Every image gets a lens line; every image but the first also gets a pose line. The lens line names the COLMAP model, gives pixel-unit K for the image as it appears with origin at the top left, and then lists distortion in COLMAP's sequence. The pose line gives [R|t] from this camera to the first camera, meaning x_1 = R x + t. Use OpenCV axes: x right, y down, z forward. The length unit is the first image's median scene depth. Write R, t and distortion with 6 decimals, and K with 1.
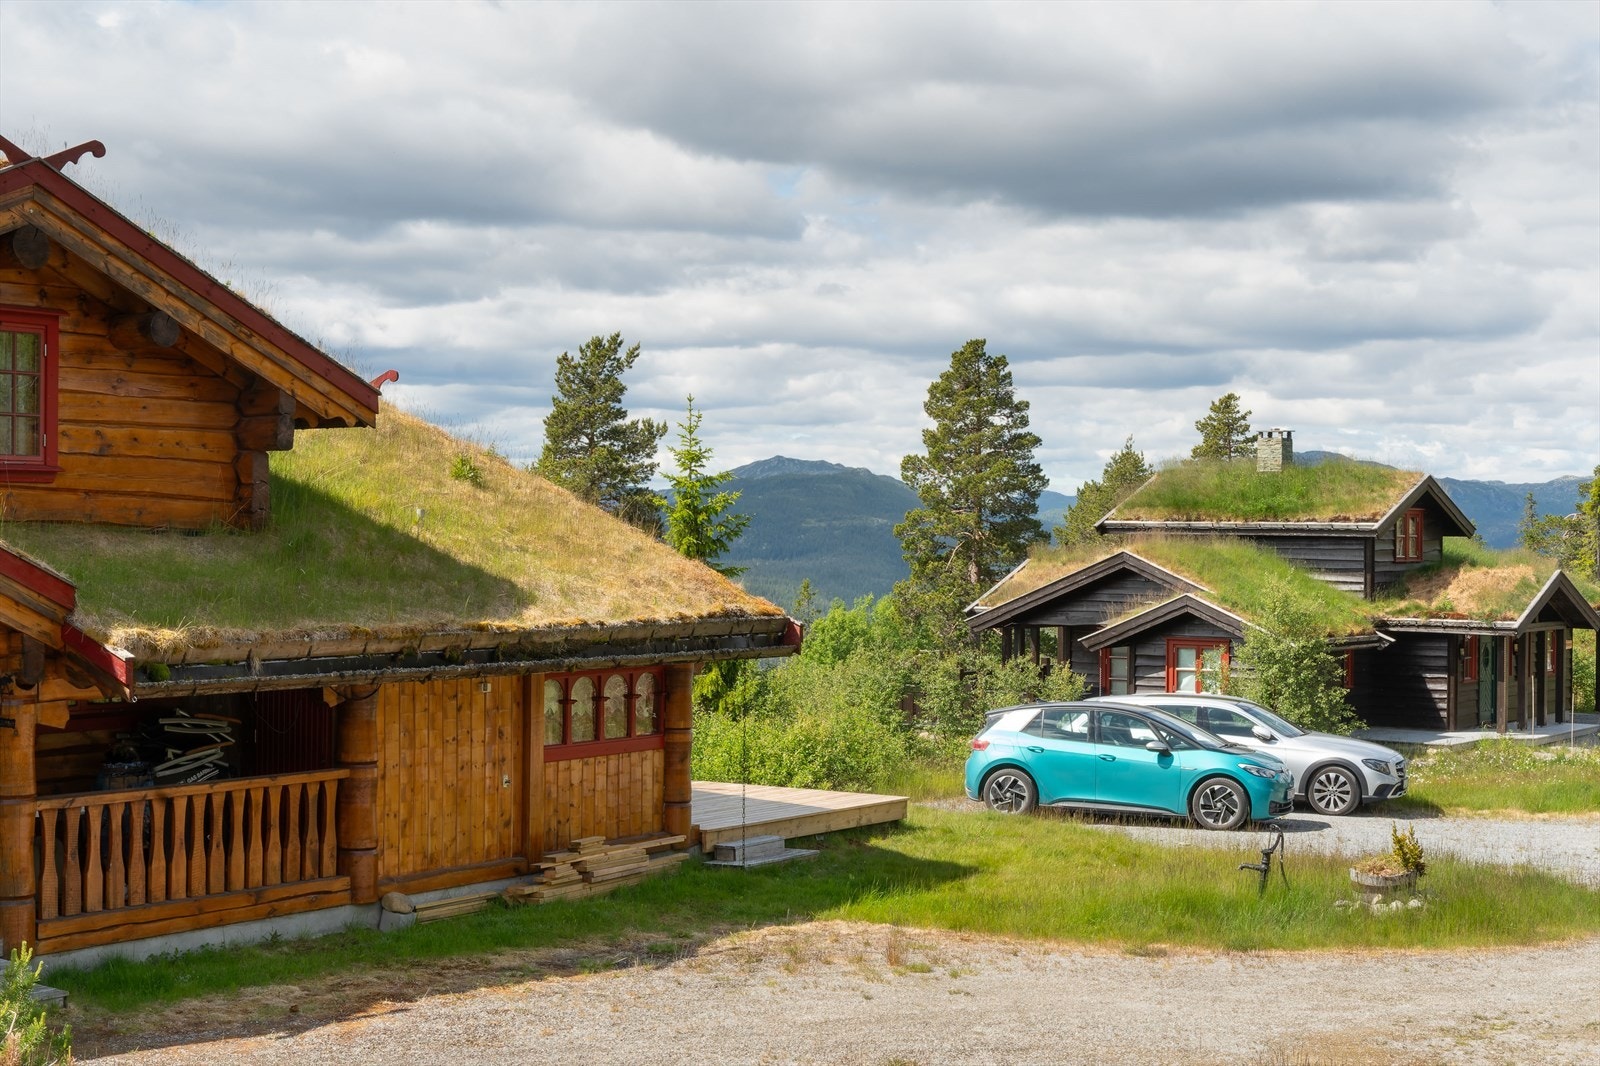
lens RADIAL K [[2429.9, 0, 800.0], [0, 2429.9, 533.0], [0, 0, 1]] dist [-0.095068, 0.008478]
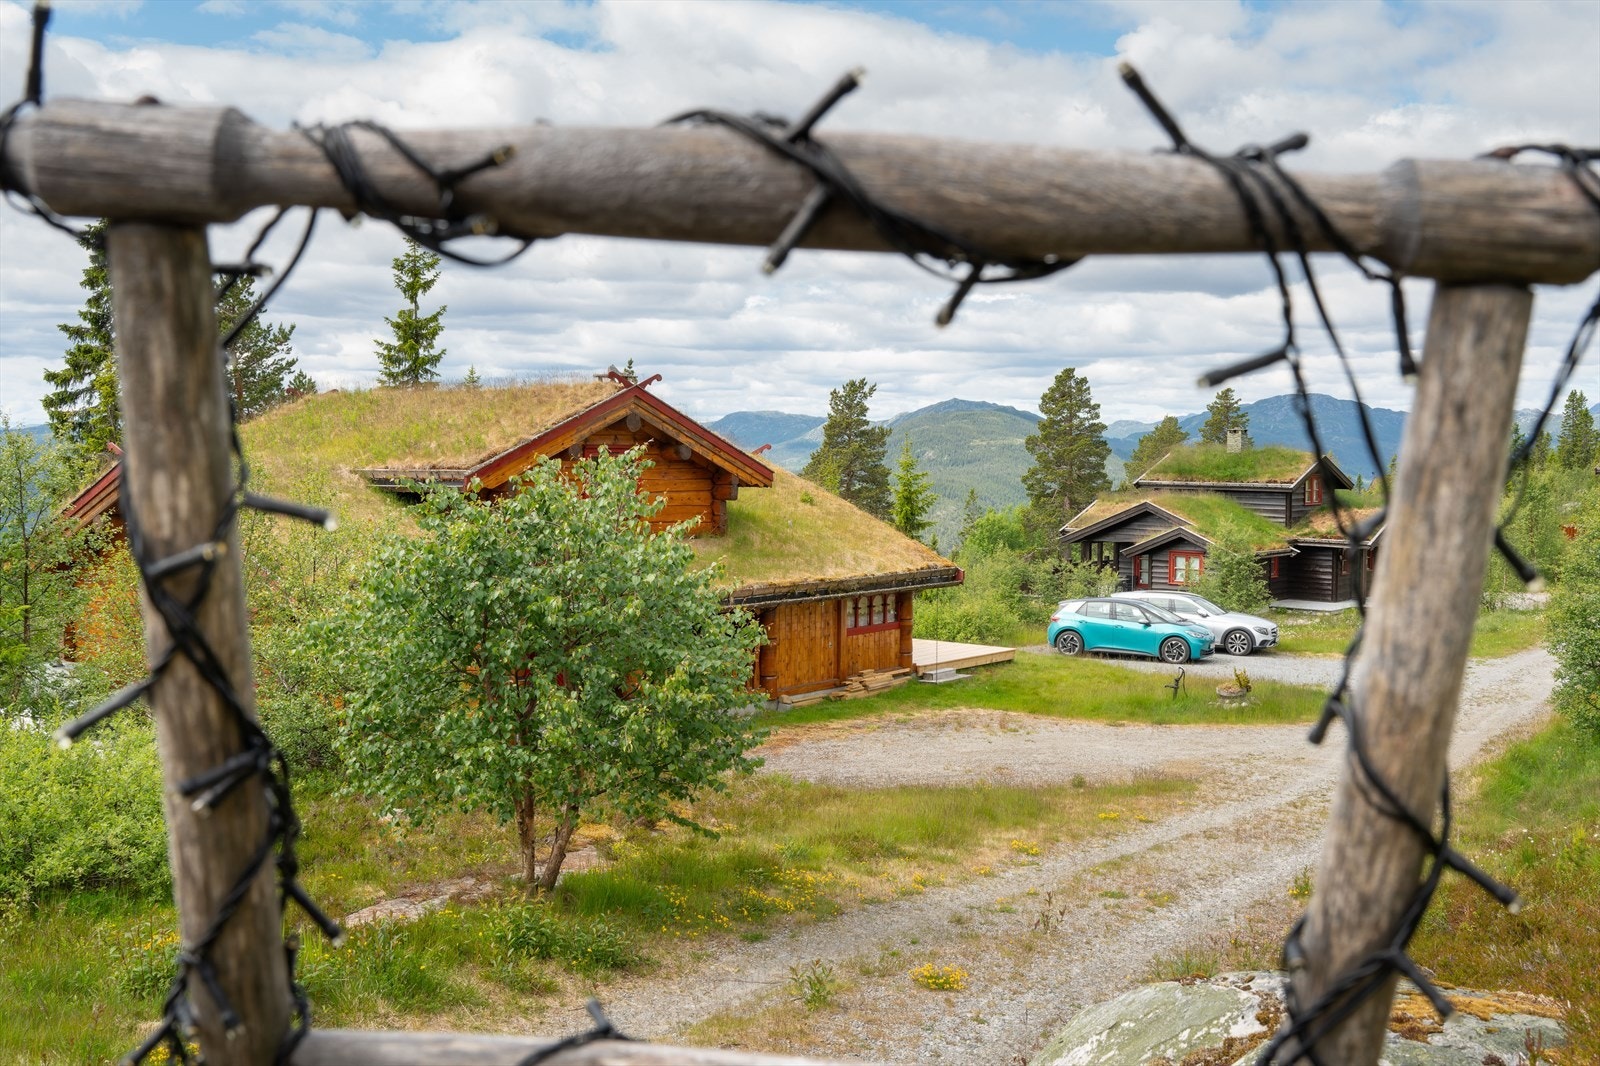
lens RADIAL K [[1576.7, 0, 800.0], [0, 1576.7, 533.0], [0, 0, 1]] dist [-0.100814, 0.026856]
pose [[0.994301, 0.001119, -0.106601, 0.004390], [0.004571, 0.998578, 0.053117, -0.060650], [0.106509, -0.053302, 0.992882, -0.341918]]
